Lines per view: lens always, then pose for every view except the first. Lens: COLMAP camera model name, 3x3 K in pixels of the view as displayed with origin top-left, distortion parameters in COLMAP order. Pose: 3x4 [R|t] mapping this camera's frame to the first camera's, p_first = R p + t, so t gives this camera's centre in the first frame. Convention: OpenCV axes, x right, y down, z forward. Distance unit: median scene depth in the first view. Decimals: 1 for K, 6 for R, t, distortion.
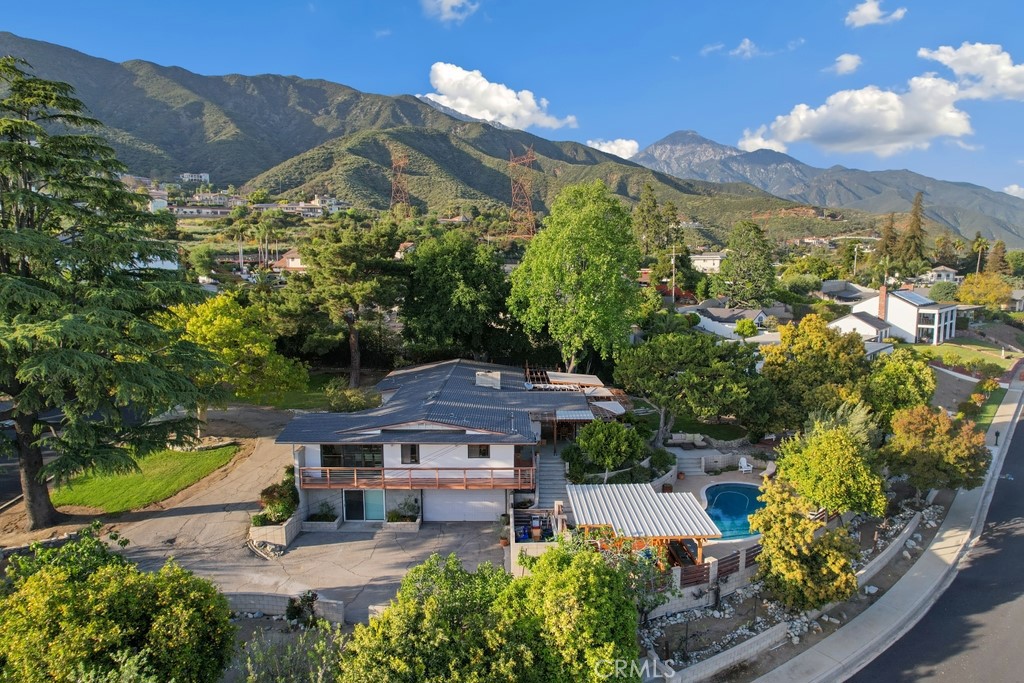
lens RADIAL K [[662.1, 0, 515.2], [0, 662.1, 340.8], [0, 0, 1]] dist [-0.064982, 0.044581]
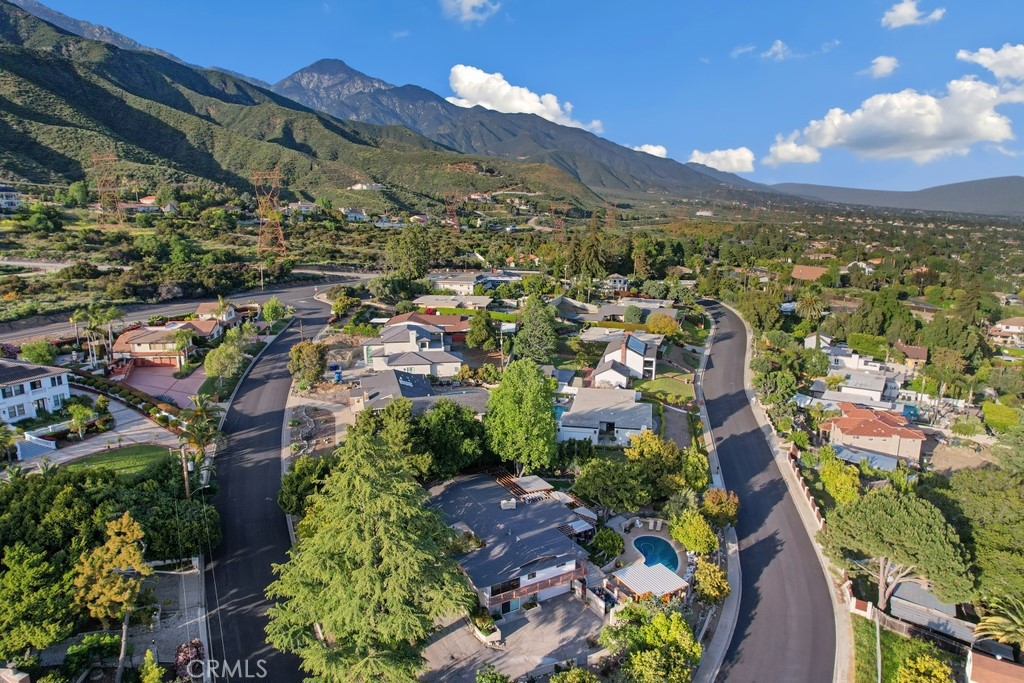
lens RADIAL K [[662.1, 0, 520.1], [0, 662.1, 344.0], [0, 0, 1]] dist [-0.064982, 0.044581]
pose [[0.868201, -0.105554, 0.484857, -0.689936], [0.051469, 0.990999, 0.123579, -0.485681], [-0.493537, -0.082337, 0.865819, -0.403997]]
